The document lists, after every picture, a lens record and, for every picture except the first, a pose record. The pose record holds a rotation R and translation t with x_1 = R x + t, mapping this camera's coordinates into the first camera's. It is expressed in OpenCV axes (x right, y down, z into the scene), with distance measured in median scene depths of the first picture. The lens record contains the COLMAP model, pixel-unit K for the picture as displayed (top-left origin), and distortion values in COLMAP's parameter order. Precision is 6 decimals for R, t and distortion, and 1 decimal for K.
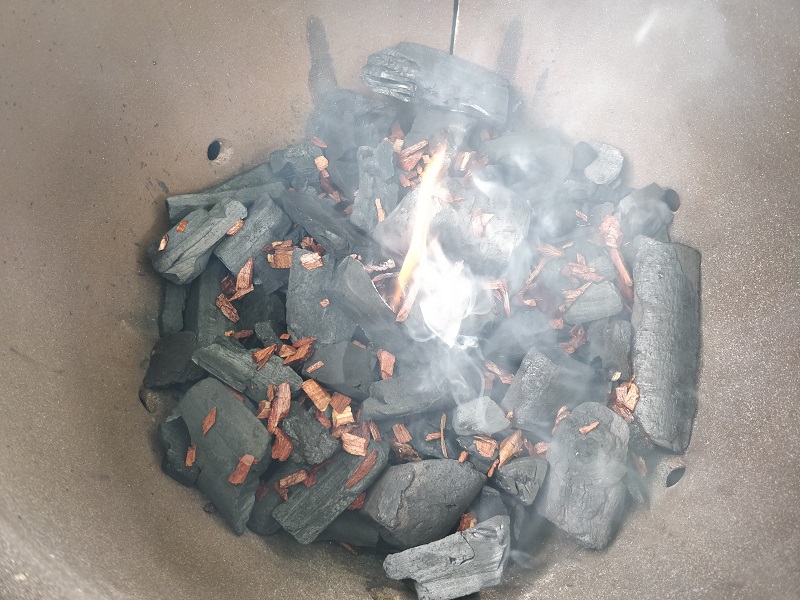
lens RADIAL K [[621.6, 0, 400.0], [0, 621.6, 300.0], [0, 0, 1]] dist [-0.001814, -0.015358]
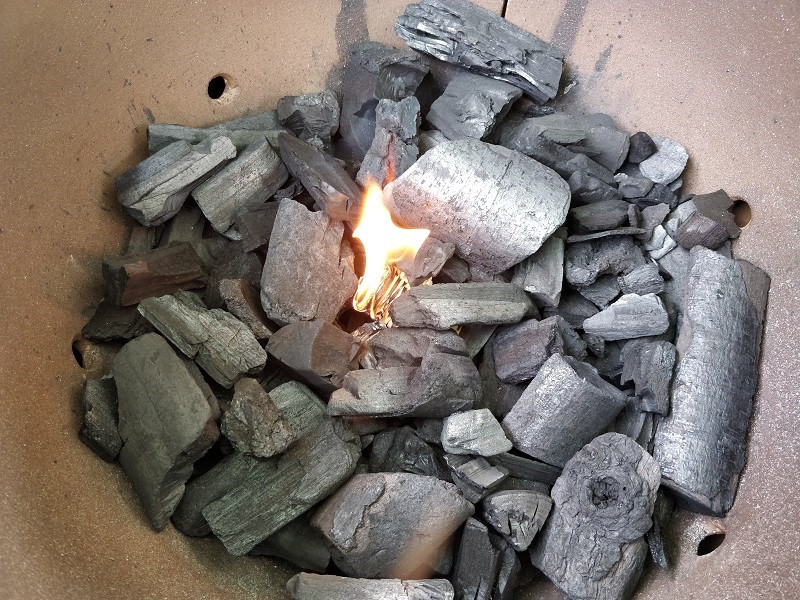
lens RADIAL K [[621.6, 0, 400.0], [0, 621.6, 300.0], [0, 0, 1]] dist [-0.001814, -0.015358]
pose [[0.989294, 0.138690, -0.045421, 0.042451], [-0.140637, 0.989131, -0.042902, 0.065101], [0.038978, 0.048830, 0.998046, 0.175079]]
